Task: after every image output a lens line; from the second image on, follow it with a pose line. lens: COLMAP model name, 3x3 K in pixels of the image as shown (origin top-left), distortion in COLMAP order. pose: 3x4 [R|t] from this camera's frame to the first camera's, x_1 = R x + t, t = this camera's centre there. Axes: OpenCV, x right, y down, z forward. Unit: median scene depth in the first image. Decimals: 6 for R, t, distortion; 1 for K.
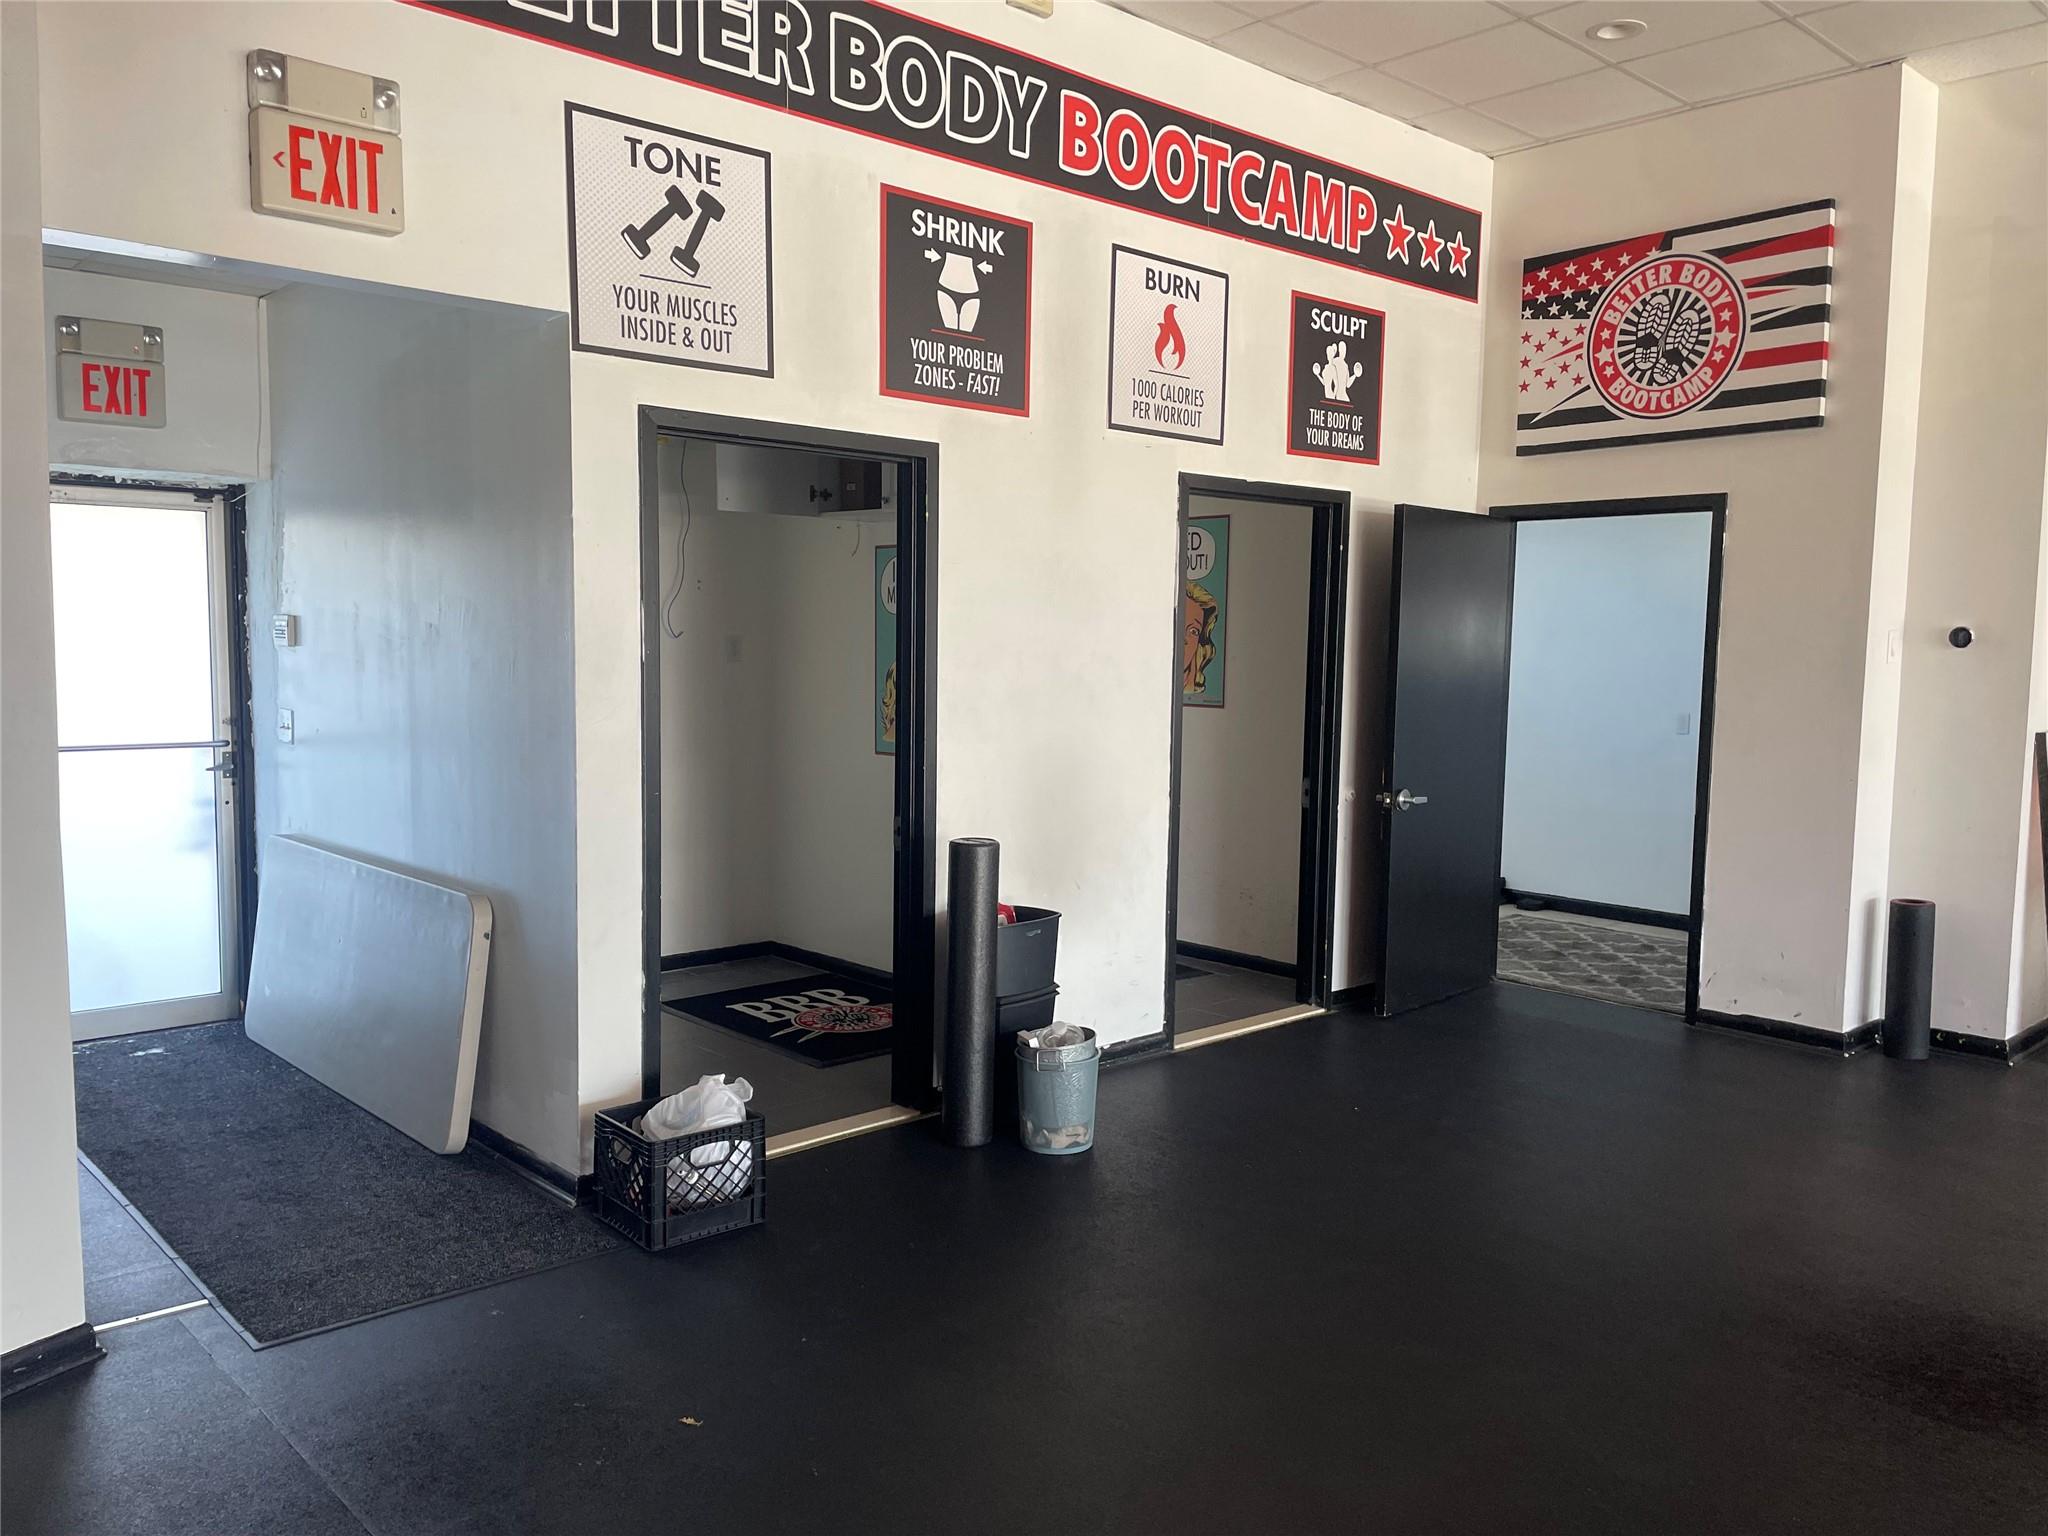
lens RADIAL K [[1547.3, 0, 1027.0], [0, 1547.3, 763.2], [0, 0, 1]] dist [0.095589, -0.122025]
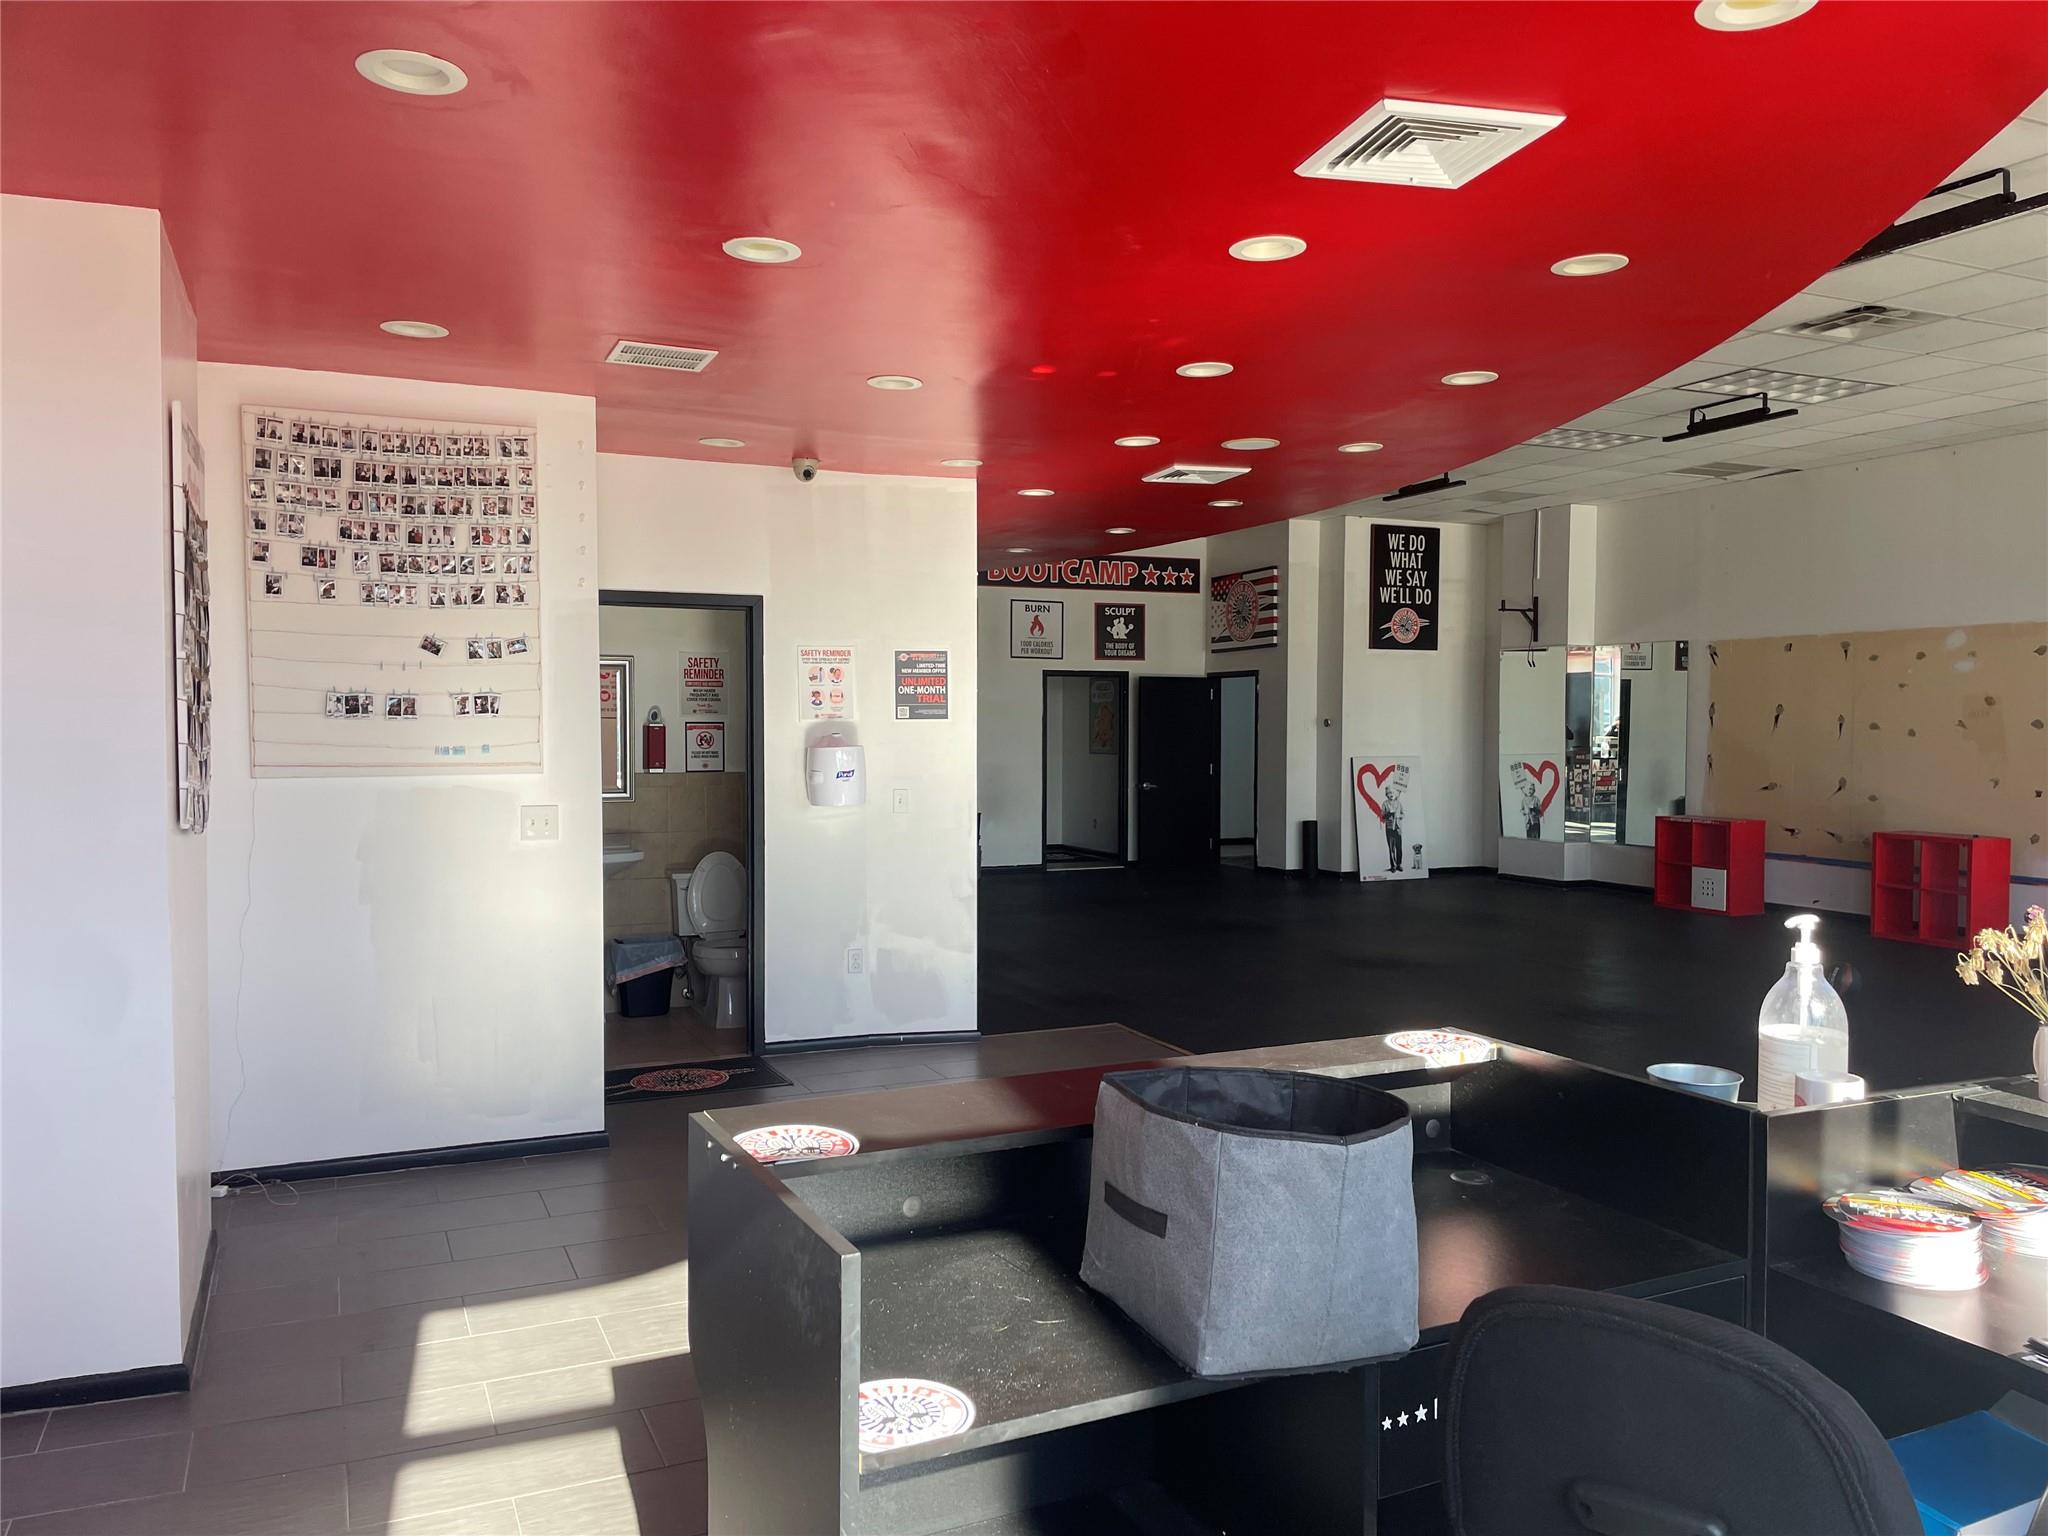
lens RADIAL K [[1547.3, 0, 1035.3], [0, 1547.3, 776.7], [0, 0, 1]] dist [0.095589, -0.122025]
pose [[0.948543, -0.002883, -0.316635, 0.484346], [-0.013862, 0.998622, -0.050619, 0.077542], [0.316344, 0.052403, 0.947196, -0.843746]]
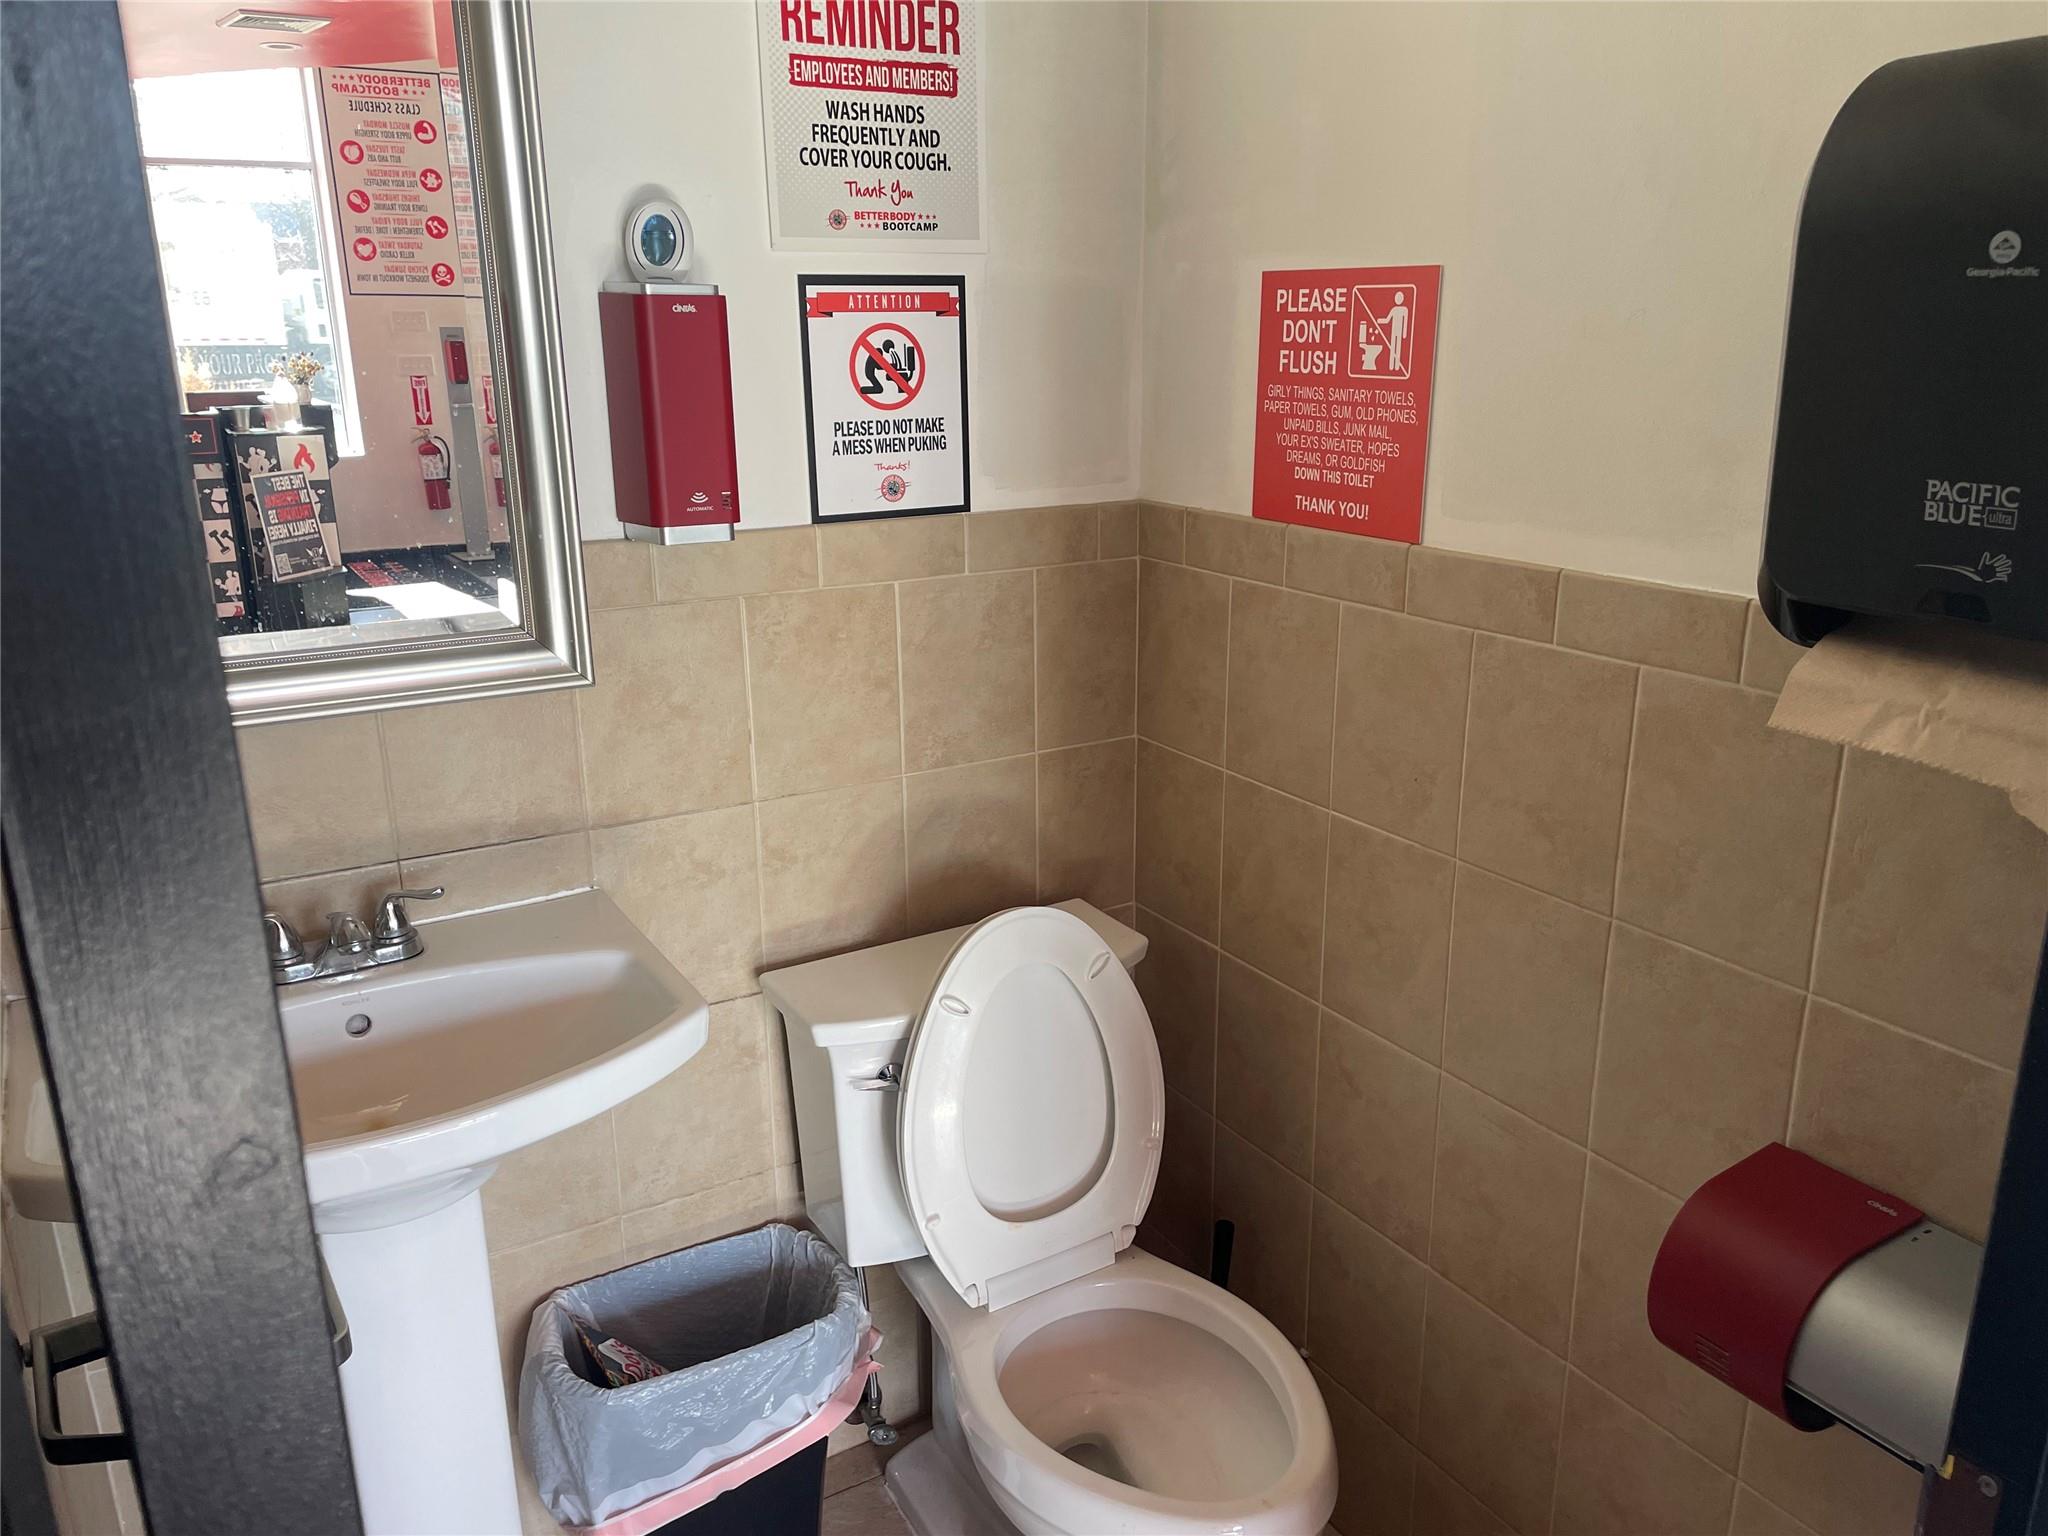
lens RADIAL K [[1547.3, 0, 1034.2], [0, 1547.3, 767.4], [0, 0, 1]] dist [0.095589, -0.122025]
pose [[0.982724, 0.037330, -0.181271, 0.129635], [0.001640, 0.977652, 0.210222, 0.029338], [0.185068, -0.206887, 0.960702, -0.327545]]
